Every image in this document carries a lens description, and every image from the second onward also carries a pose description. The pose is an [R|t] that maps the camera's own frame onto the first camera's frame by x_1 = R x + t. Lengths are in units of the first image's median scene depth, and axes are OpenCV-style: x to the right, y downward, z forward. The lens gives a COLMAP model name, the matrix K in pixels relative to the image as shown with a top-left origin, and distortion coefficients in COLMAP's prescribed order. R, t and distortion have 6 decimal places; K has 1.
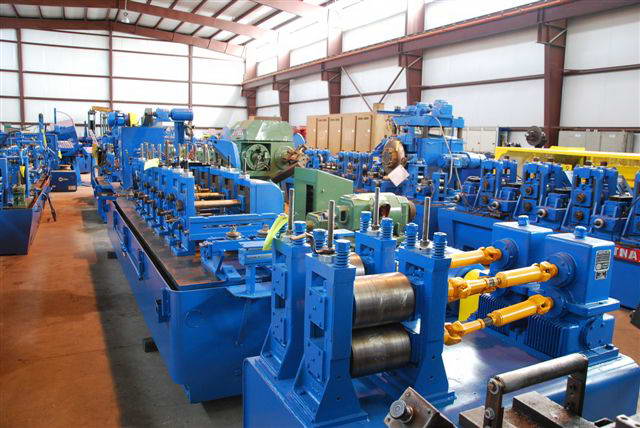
lens RADIAL K [[497.1, 0, 320.0], [0, 497.1, 214.0], [0, 0, 1]] dist [-0.162535, 0.128828]
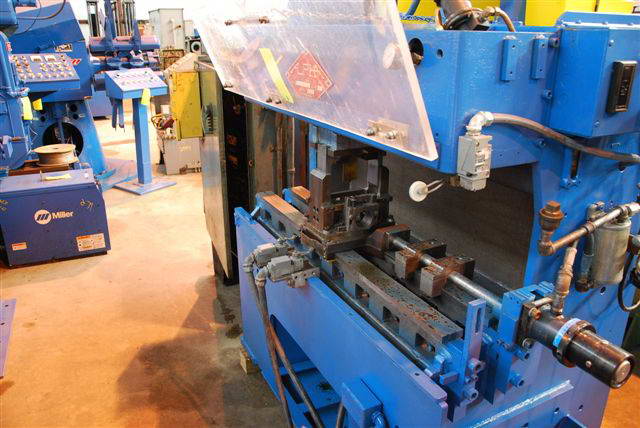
lens RADIAL K [[497.1, 0, 320.0], [0, 497.1, 214.0], [0, 0, 1]] dist [-0.162535, 0.128828]
pose [[0.999604, -0.021774, -0.017814, -0.144346], [0.024949, 0.978715, 0.203702, -0.044794], [0.013000, -0.204066, 0.978871, 0.279107]]
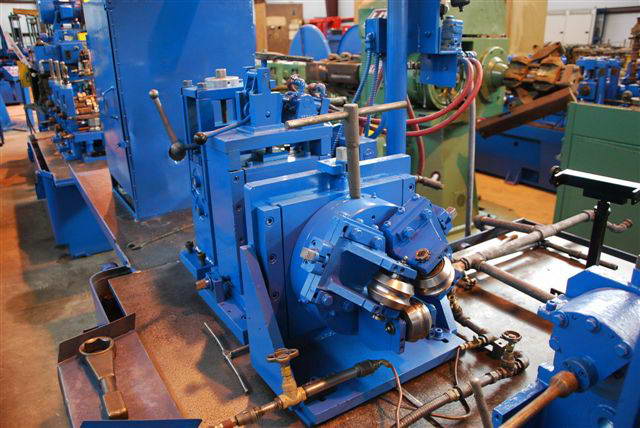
lens RADIAL K [[497.1, 0, 320.0], [0, 497.1, 214.0], [0, 0, 1]] dist [-0.162535, 0.128828]
pose [[0.994040, -0.076826, 0.077347, -0.065051], [0.060038, 0.977993, 0.199813, -0.021989], [-0.090996, -0.193978, 0.976777, 0.143714]]
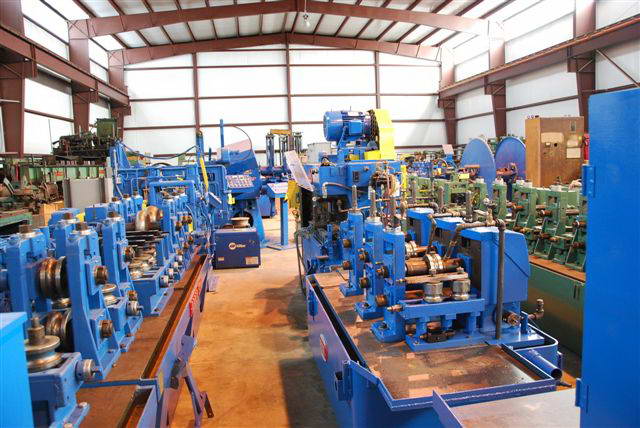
lens RADIAL K [[497.1, 0, 320.0], [0, 497.1, 214.0], [0, 0, 1]] dist [-0.162535, 0.128828]
pose [[0.943797, -0.028093, -0.329329, -0.095163], [0.015075, 0.999003, -0.042016, -0.030962], [0.330182, 0.034690, 0.943280, 0.182718]]
